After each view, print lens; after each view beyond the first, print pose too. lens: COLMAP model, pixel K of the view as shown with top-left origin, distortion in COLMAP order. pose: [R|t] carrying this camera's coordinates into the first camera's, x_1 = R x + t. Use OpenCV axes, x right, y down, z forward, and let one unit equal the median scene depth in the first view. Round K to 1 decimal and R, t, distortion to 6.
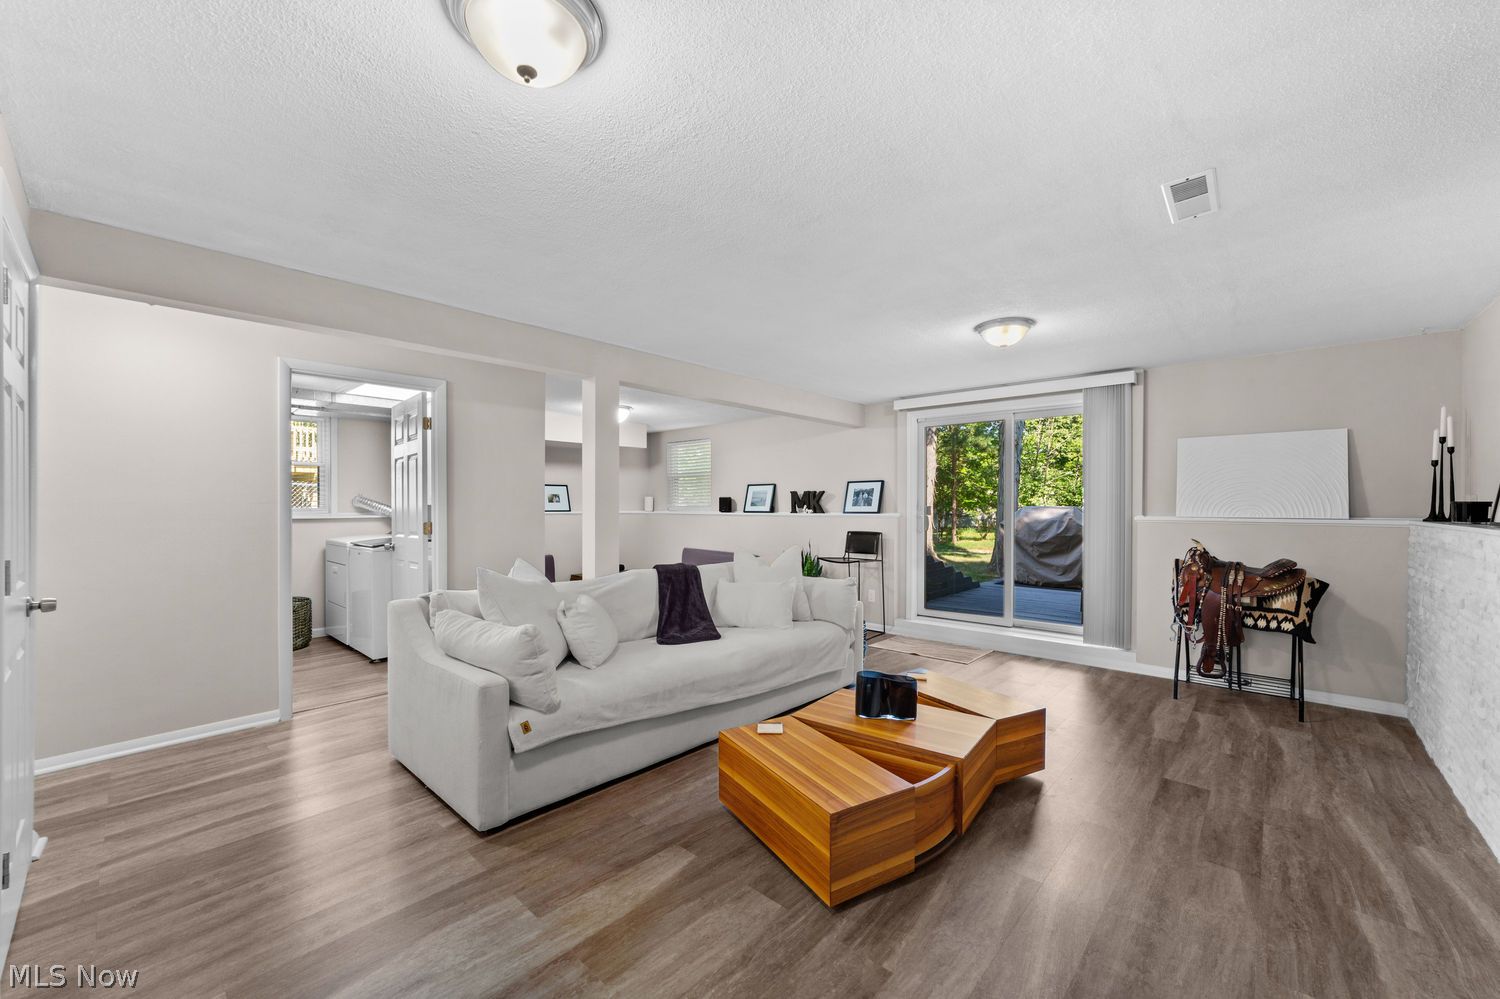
lens RADIAL K [[587.6, 0, 759.1], [0, 587.6, 512.3], [0, 0, 1]] dist [-0.015054, 0.007371]
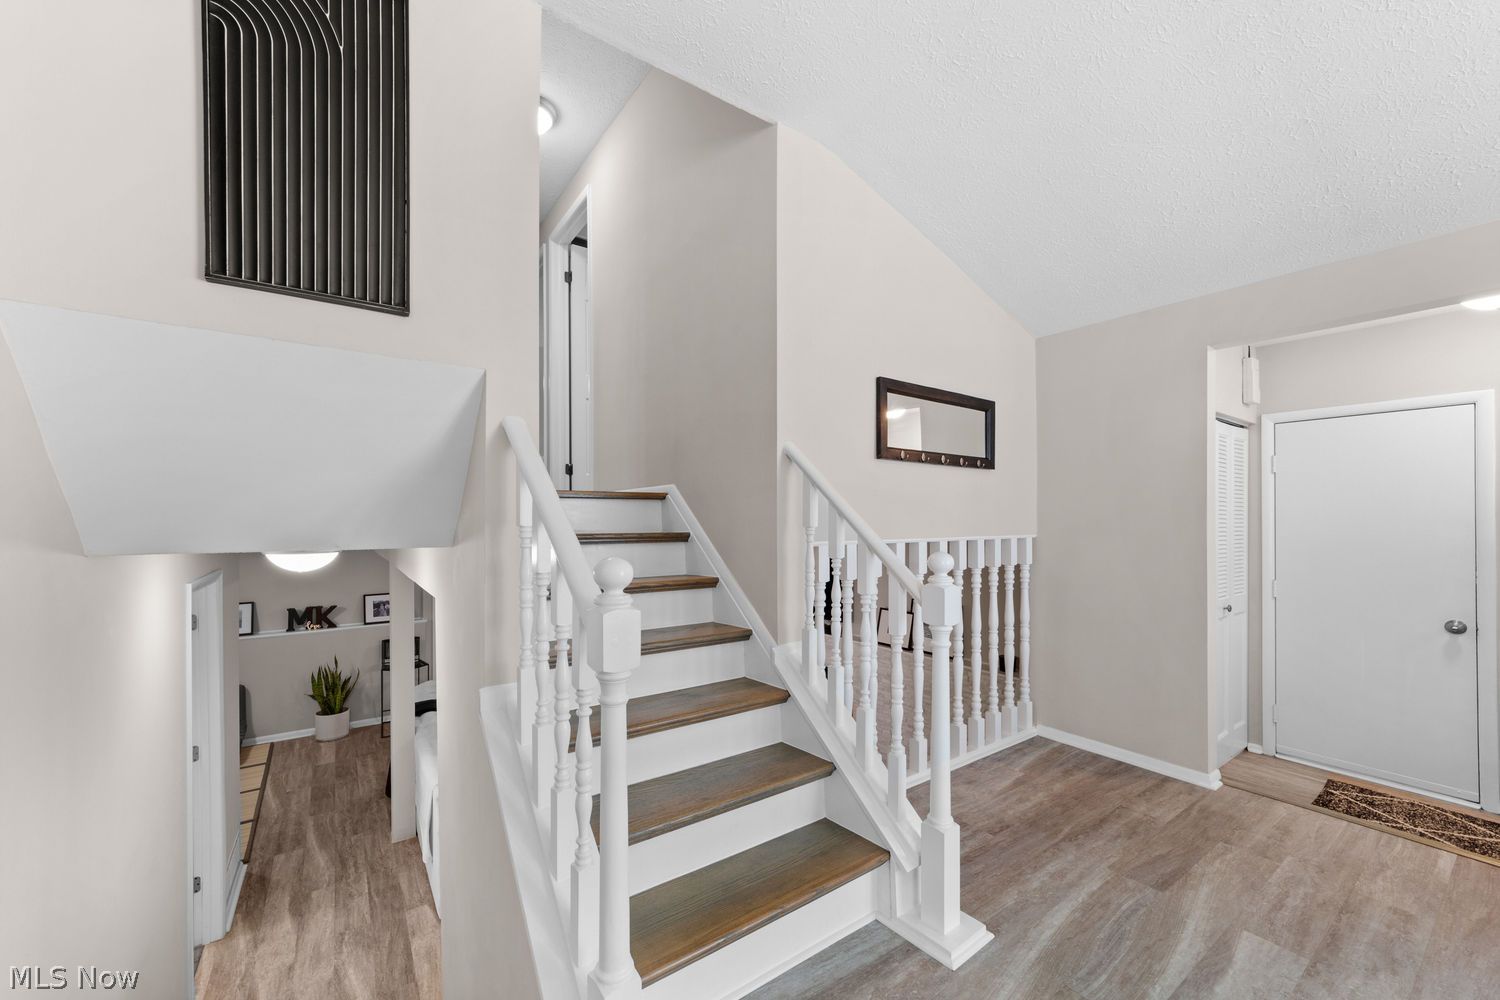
lens RADIAL K [[587.6, 0, 747.0], [0, 587.6, 519.9], [0, 0, 1]] dist [-0.015054, 0.007371]
pose [[0.230327, -0.002871, 0.973109, -1.071383], [0.013677, 0.999906, -0.000287, -0.261136], [-0.973017, 0.013375, 0.230344, 0.062367]]
